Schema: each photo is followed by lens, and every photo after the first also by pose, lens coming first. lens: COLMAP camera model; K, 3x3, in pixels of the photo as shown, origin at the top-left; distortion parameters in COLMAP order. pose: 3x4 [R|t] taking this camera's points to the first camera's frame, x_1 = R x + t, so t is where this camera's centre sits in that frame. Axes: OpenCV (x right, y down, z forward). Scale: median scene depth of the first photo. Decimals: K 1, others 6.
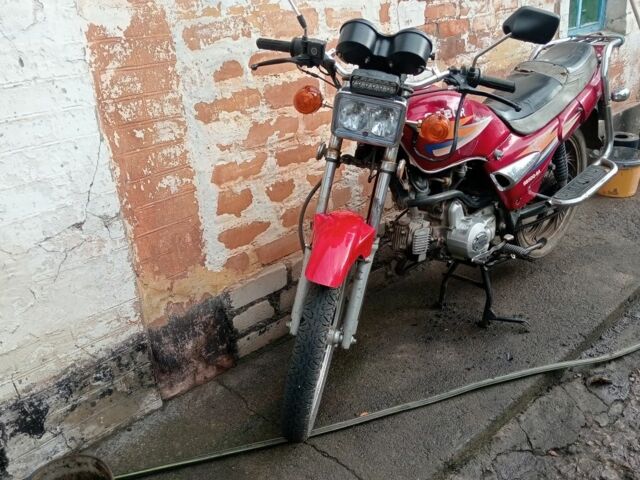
lens RADIAL K [[527.5, 0, 320.0], [0, 527.5, 240.0], [0, 0, 1]] dist [0.035877, -0.073592]
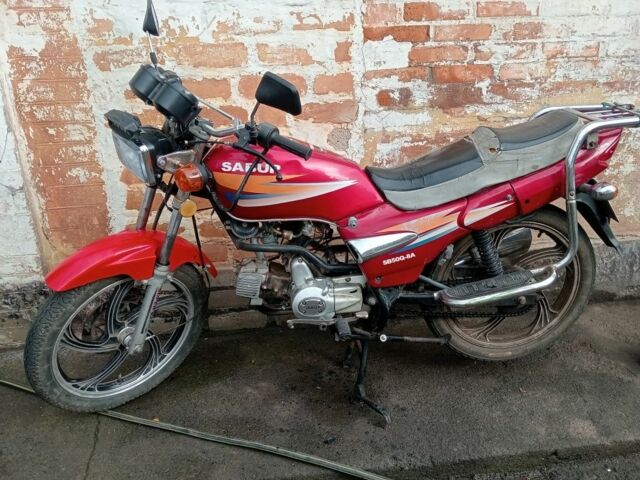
lens RADIAL K [[527.5, 0, 320.0], [0, 527.5, 240.0], [0, 0, 1]] dist [0.035877, -0.073592]
pose [[0.826535, 0.278637, -0.489082, 0.850085], [-0.272821, 0.958311, 0.084903, -0.223136], [0.492350, 0.063257, 0.868096, 0.216641]]
